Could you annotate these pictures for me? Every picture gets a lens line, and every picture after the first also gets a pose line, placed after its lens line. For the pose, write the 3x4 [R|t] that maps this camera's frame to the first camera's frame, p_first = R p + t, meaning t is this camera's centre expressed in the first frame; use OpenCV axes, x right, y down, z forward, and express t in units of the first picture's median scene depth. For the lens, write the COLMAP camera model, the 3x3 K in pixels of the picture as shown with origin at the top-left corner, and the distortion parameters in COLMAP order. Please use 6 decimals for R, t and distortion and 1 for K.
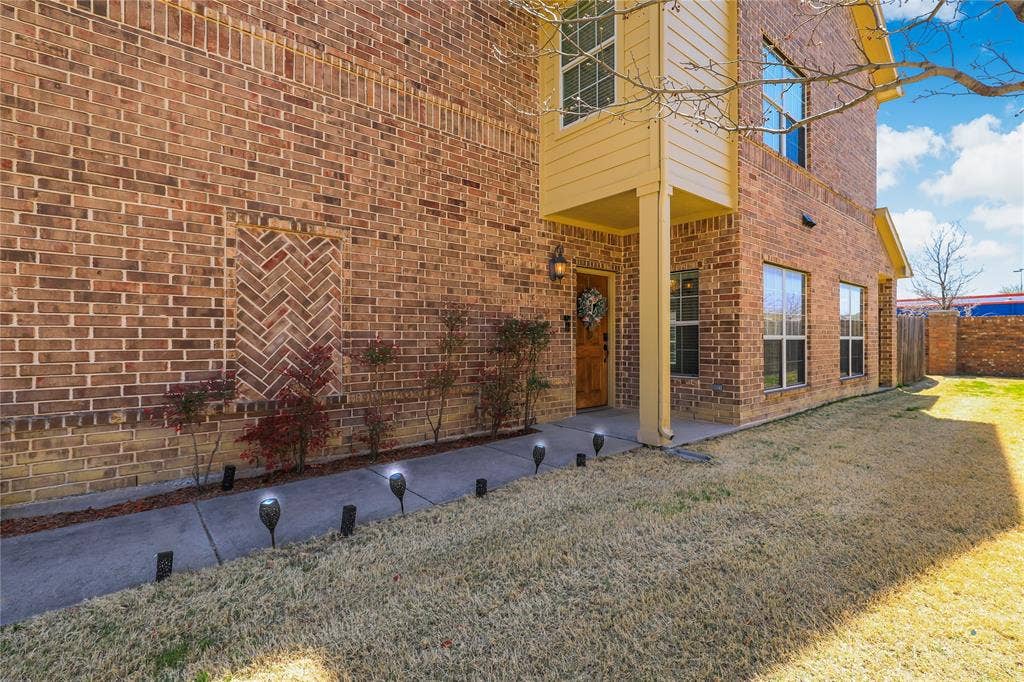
lens RADIAL K [[466.7, 0, 513.2], [0, 466.7, 340.3], [0, 0, 1]] dist [-0.000132, -0.000157]
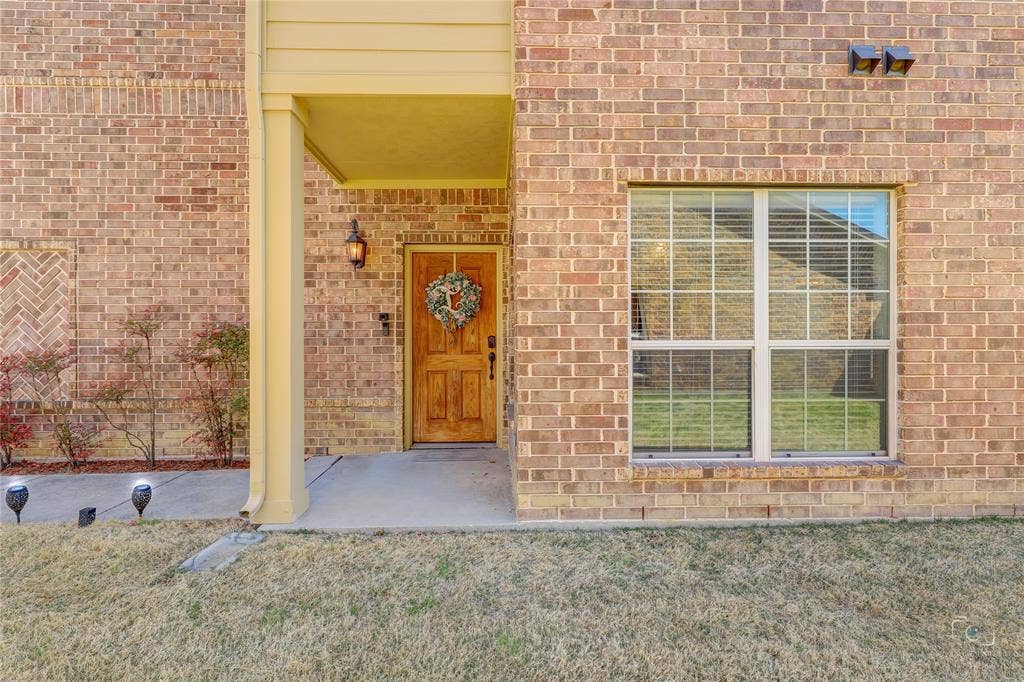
lens RADIAL K [[466.7, 0, 512.1], [0, 466.7, 340.1], [0, 0, 1]] dist [-0.000132, -0.000157]
pose [[0.784556, 0.001689, -0.620056, 0.964419], [0.001671, 0.999987, 0.004837, -0.018965], [0.620056, -0.004831, 0.784543, 0.729287]]
